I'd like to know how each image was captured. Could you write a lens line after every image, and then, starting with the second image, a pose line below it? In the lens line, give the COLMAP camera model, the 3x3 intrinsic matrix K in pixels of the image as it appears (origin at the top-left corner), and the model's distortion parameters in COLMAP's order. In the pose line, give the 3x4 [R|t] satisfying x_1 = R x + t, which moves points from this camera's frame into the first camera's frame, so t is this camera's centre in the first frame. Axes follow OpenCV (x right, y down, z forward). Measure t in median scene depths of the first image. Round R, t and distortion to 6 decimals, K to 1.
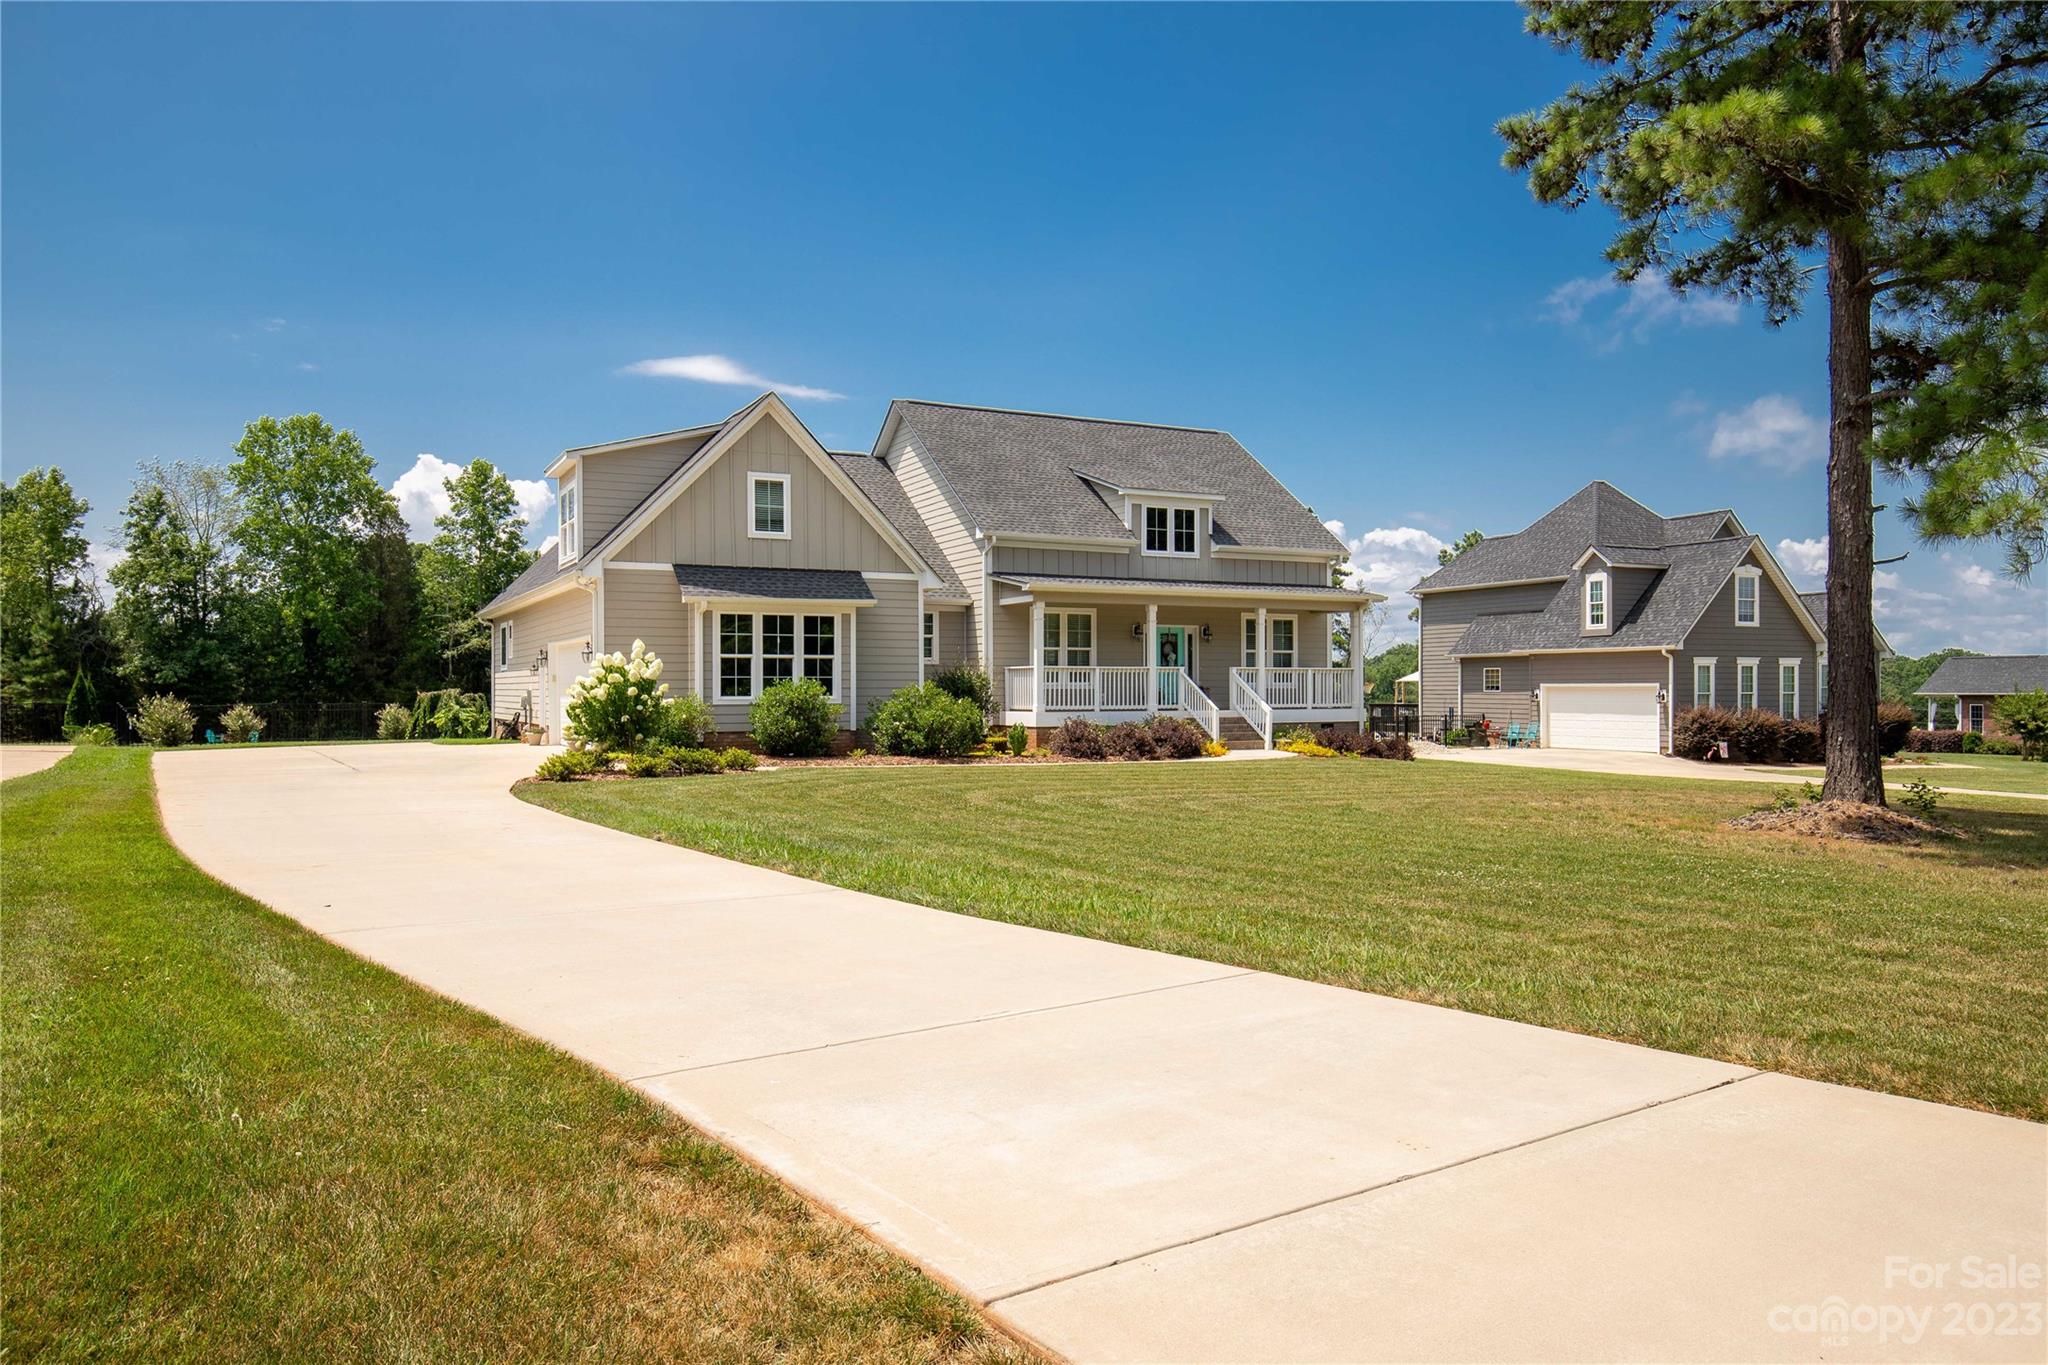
lens RADIAL K [[1357.8, 0, 1019.7], [0, 1357.8, 684.0], [0, 0, 1]] dist [-0.001219, -0.005108]
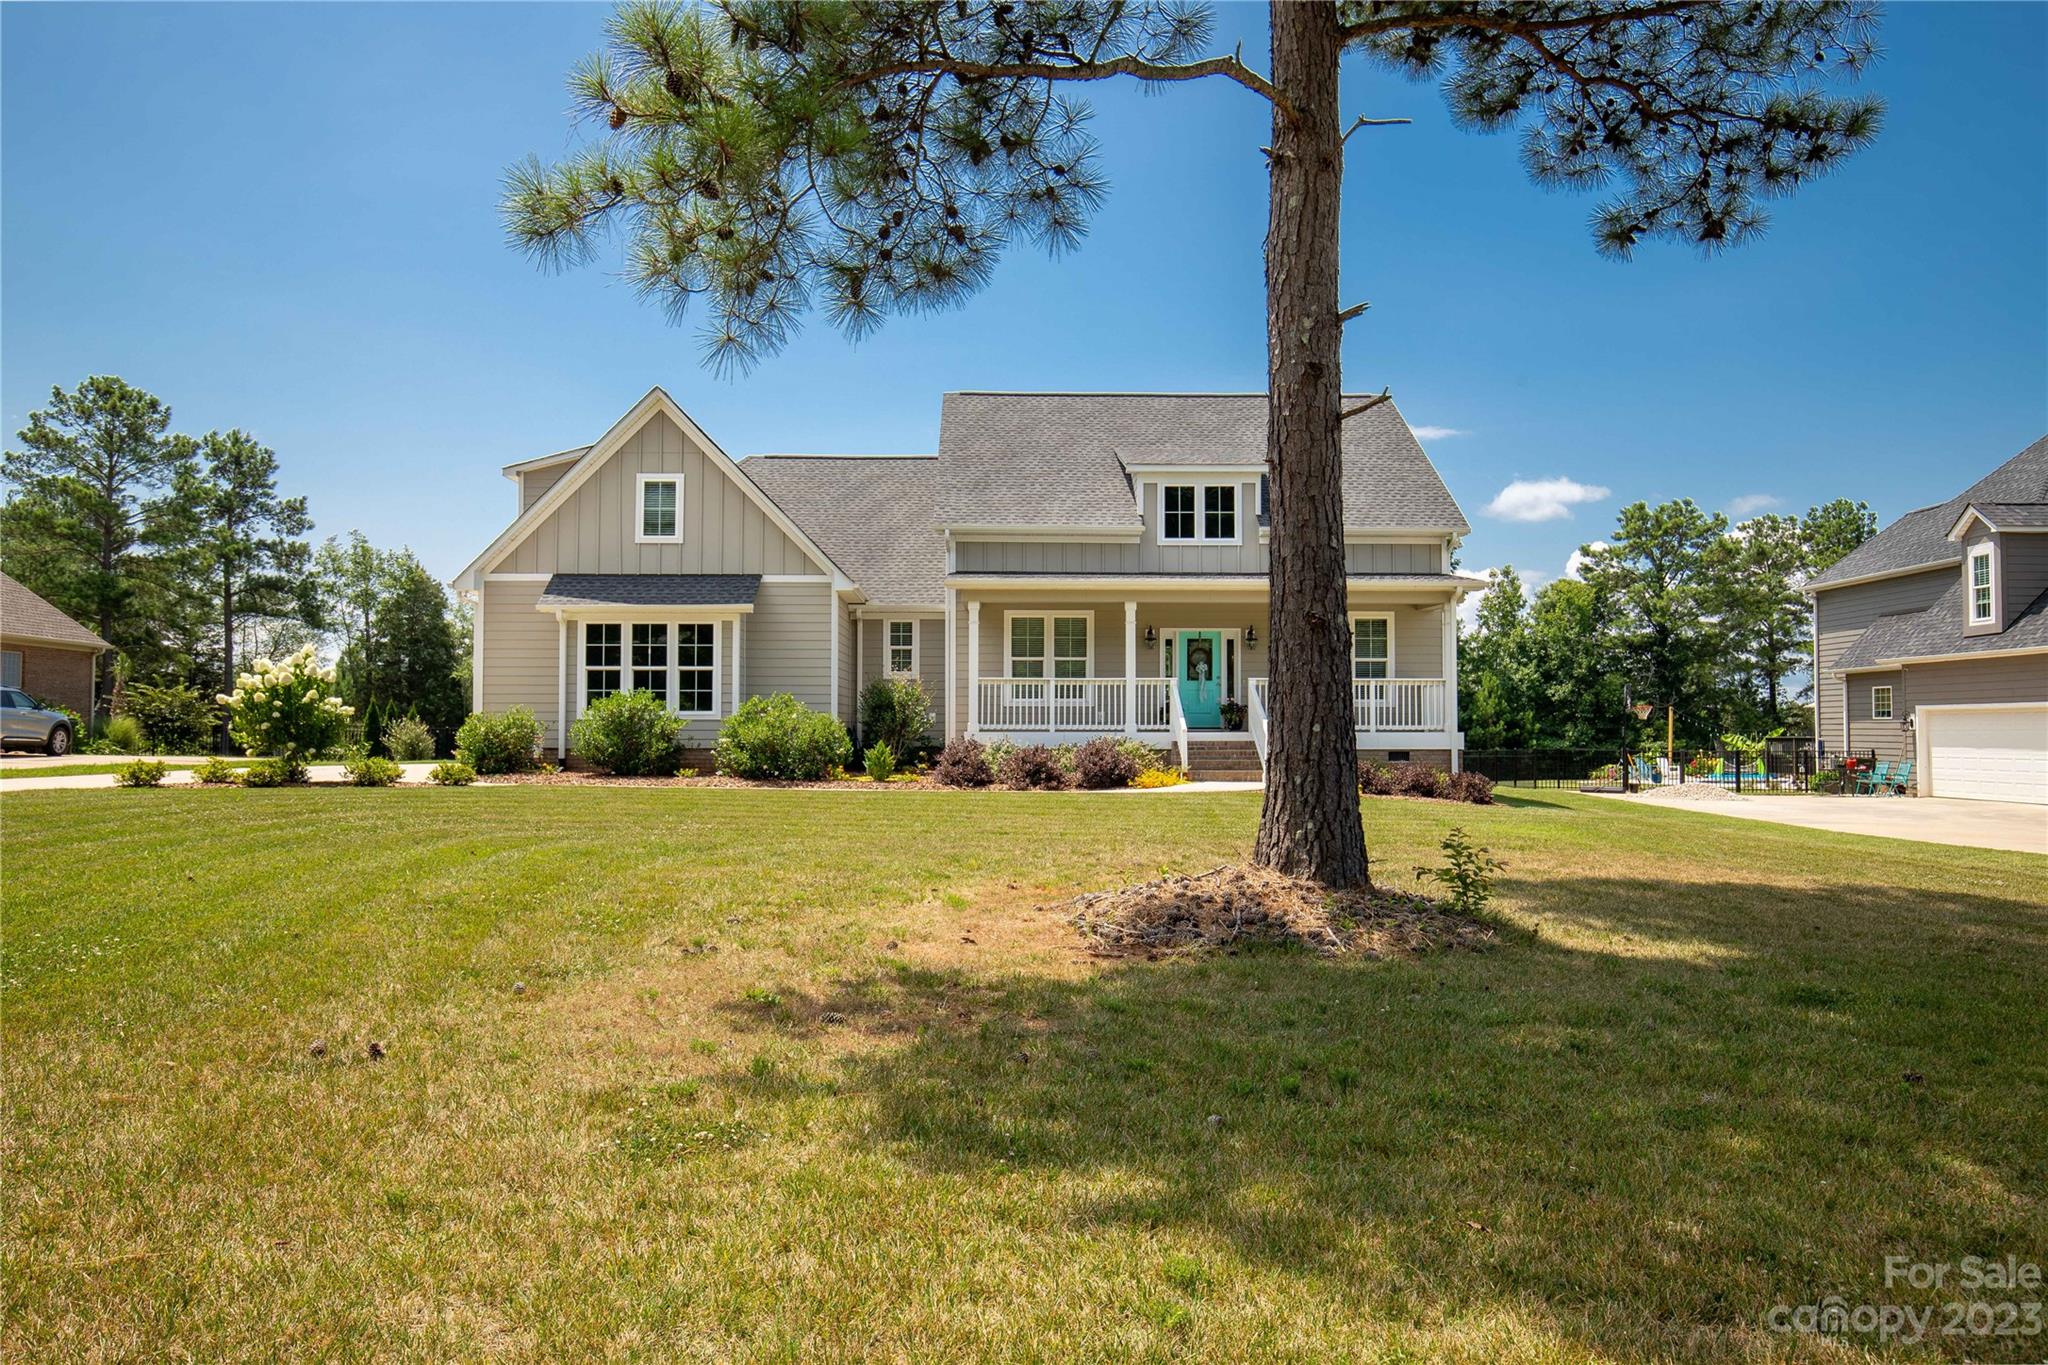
lens RADIAL K [[1357.8, 0, 1029.5], [0, 1357.8, 674.7], [0, 0, 1]] dist [-0.001219, -0.005108]
pose [[0.901636, -0.014348, -0.432257, 0.376873], [-0.001978, 0.999302, -0.037295, 0.015030], [0.432490, 0.034482, 0.900979, 0.226826]]
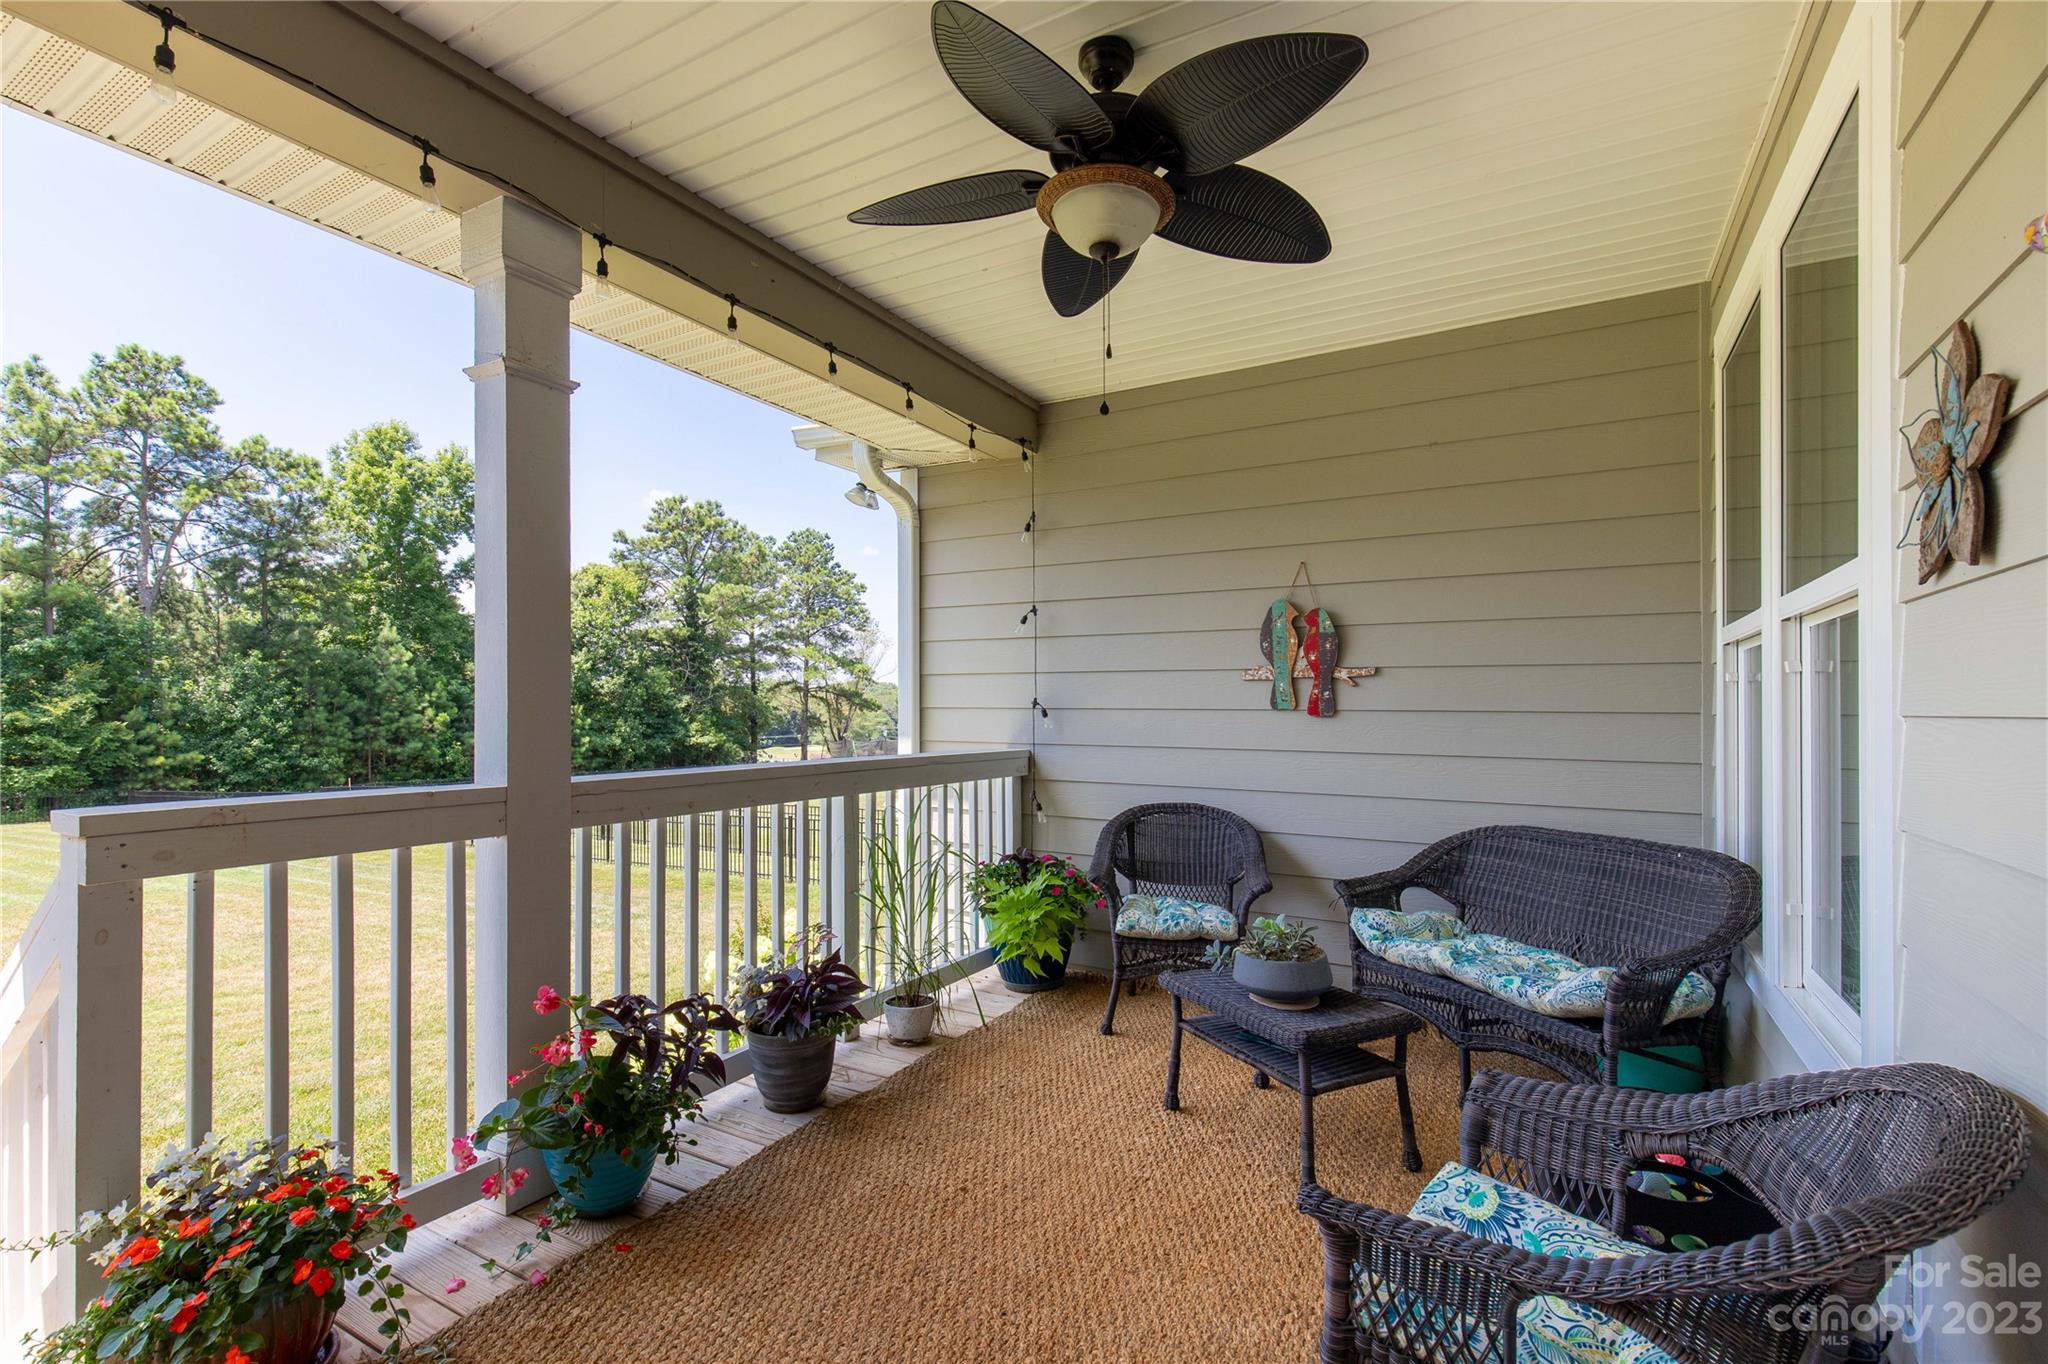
lens RADIAL K [[940.2, 0, 1049.2], [0, 940.2, 712.5], [0, 0, 1]] dist [-0.025249, 0.001533]
pose [[0.826256, 0.001813, 0.563291, -0.120024], [-0.002088, 0.999998, -0.000156, -0.001996], [-0.563290, -0.001047, 0.826258, 1.216894]]
